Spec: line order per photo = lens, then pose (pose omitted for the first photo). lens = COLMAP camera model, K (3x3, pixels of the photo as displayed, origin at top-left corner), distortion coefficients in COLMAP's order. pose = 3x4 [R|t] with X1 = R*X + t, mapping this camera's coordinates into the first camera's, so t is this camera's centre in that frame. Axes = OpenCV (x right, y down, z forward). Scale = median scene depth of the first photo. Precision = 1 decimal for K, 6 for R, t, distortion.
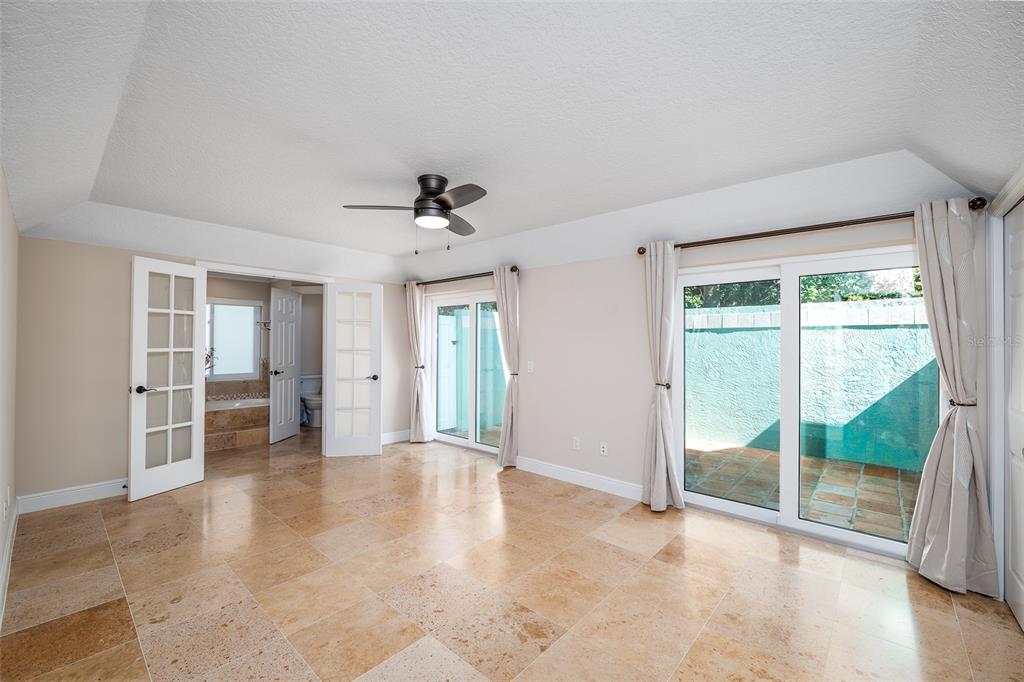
lens RADIAL K [[417.0, 0, 506.9], [0, 417.0, 340.2], [0, 0, 1]] dist [-0.017051, 0.000192]
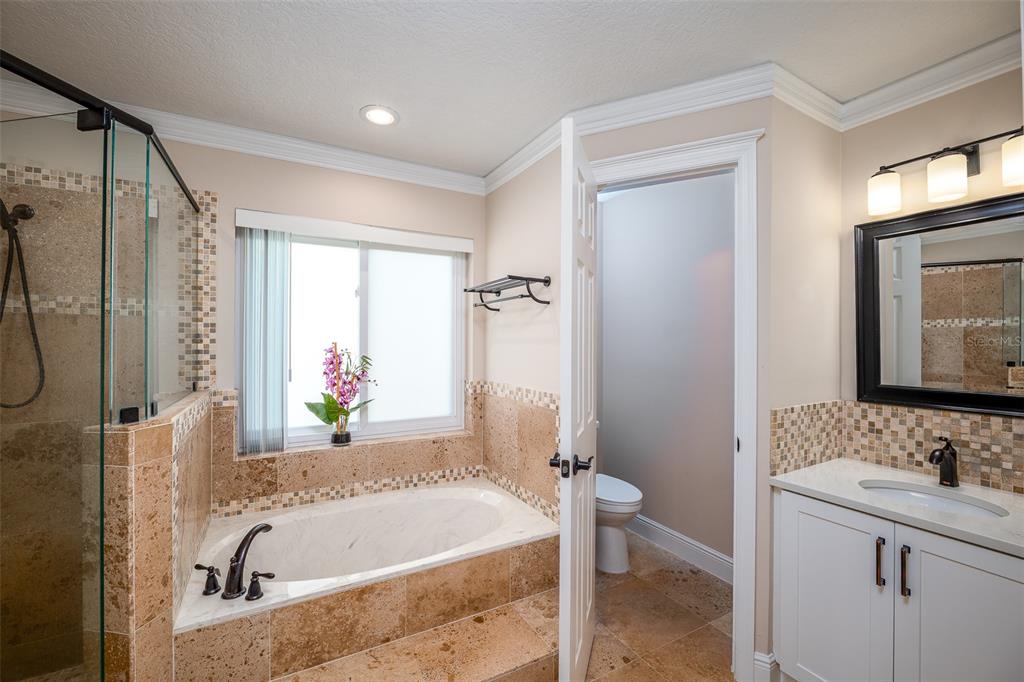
lens RADIAL K [[417.0, 0, 506.9], [0, 417.0, 340.2], [0, 0, 1]] dist [-0.017051, 0.000192]
pose [[0.942883, -0.004922, -0.333087, -0.444876], [0.005873, 0.999981, 0.001850, 0.002803], [0.333072, -0.003700, 0.942894, 0.660233]]
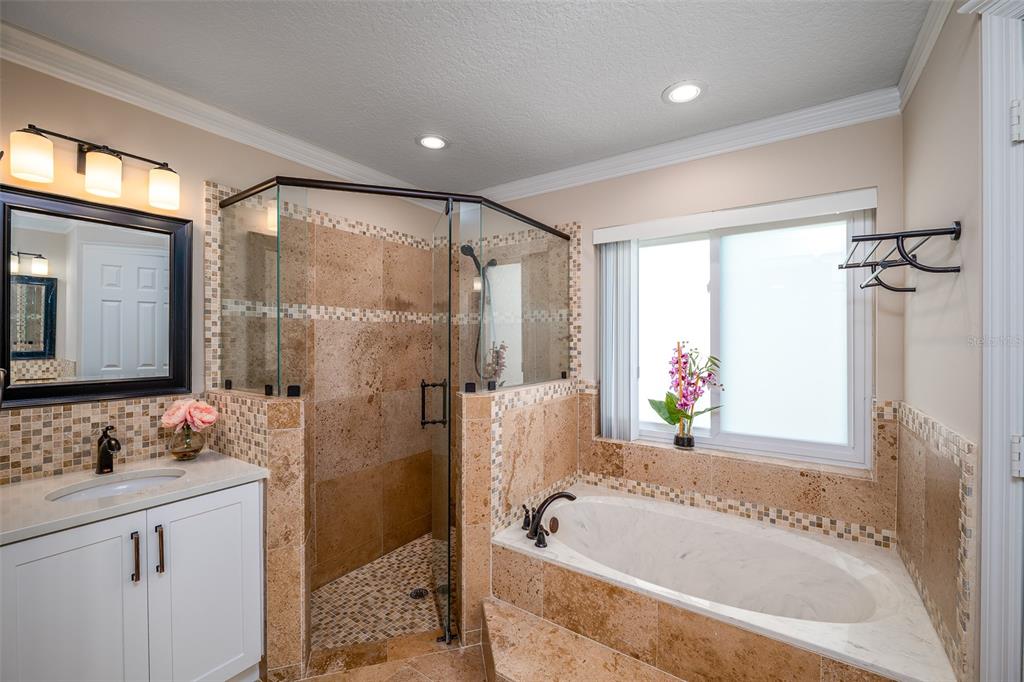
lens RADIAL K [[417.0, 0, 506.9], [0, 417.0, 340.2], [0, 0, 1]] dist [-0.017051, 0.000192]
pose [[0.123245, -0.005344, -0.992362, -0.372790], [0.005925, 0.999972, -0.004649, 0.004276], [0.992359, -0.005307, 0.123273, 0.767663]]
